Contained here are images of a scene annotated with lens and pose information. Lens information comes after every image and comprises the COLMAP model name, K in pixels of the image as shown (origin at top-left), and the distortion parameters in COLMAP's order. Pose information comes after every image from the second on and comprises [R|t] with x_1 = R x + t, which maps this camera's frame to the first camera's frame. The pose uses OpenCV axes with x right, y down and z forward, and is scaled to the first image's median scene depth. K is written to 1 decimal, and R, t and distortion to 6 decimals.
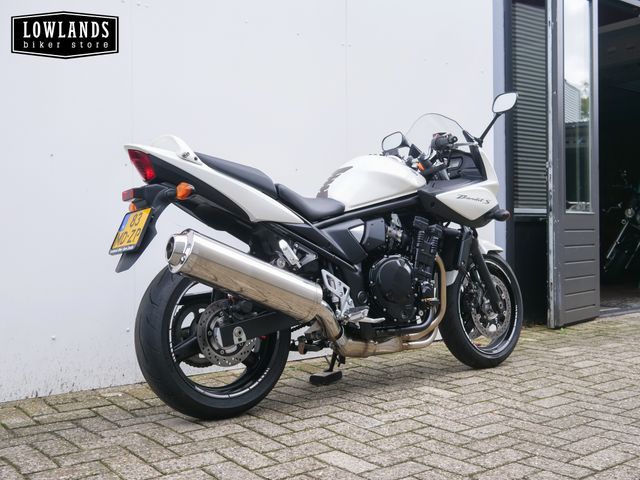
lens RADIAL K [[739.4, 0, 320.0], [0, 739.4, 240.0], [0, 0, 1]] dist [-0.002781, 0.027814]
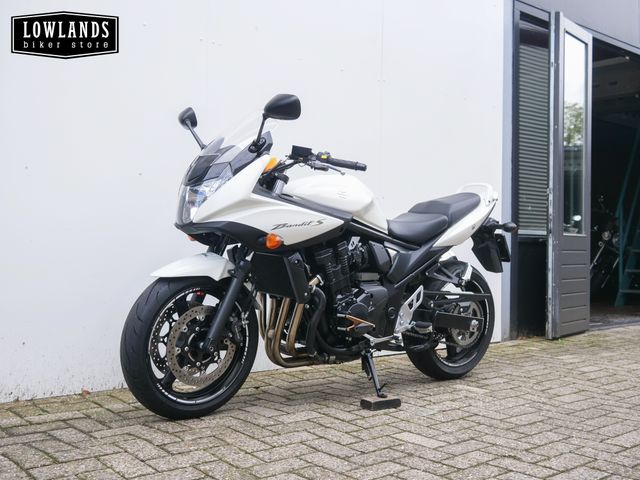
lens RADIAL K [[739.4, 0, 320.0], [0, 739.4, 240.0], [0, 0, 1]] dist [-0.002781, 0.027814]
pose [[0.998508, 0.023681, 0.049209, -0.087157], [-0.022685, 0.999528, -0.020706, 0.002065], [-0.049676, 0.019559, 0.998574, -0.088663]]
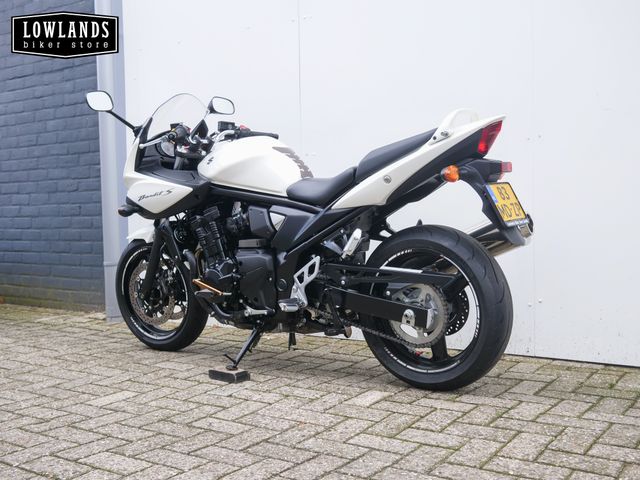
lens RADIAL K [[739.4, 0, 320.0], [0, 739.4, 240.0], [0, 0, 1]] dist [-0.002781, 0.027814]
pose [[0.297977, 0.037967, -0.953818, 0.577092], [0.002946, 0.999167, 0.040692, -0.007739], [0.954569, -0.014936, 0.297617, 0.420298]]
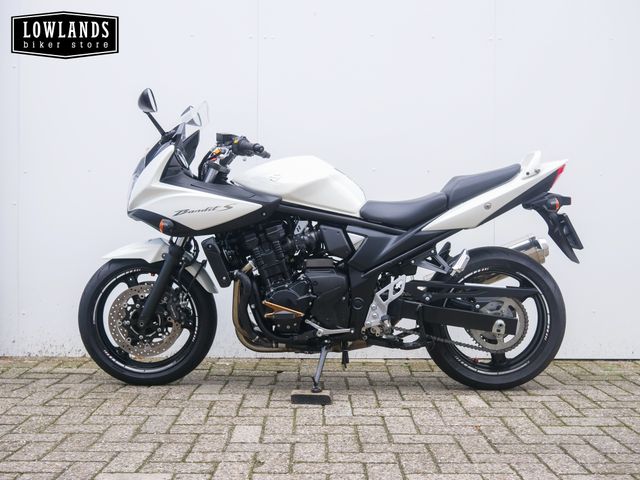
lens RADIAL K [[739.4, 0, 320.0], [0, 739.4, 240.0], [0, 0, 1]] dist [-0.002781, 0.027814]
pose [[0.790512, 0.019296, -0.612142, 0.351650], [-0.020267, 0.999780, 0.005343, -0.002458], [0.612111, 0.008182, 0.790730, 0.072458]]
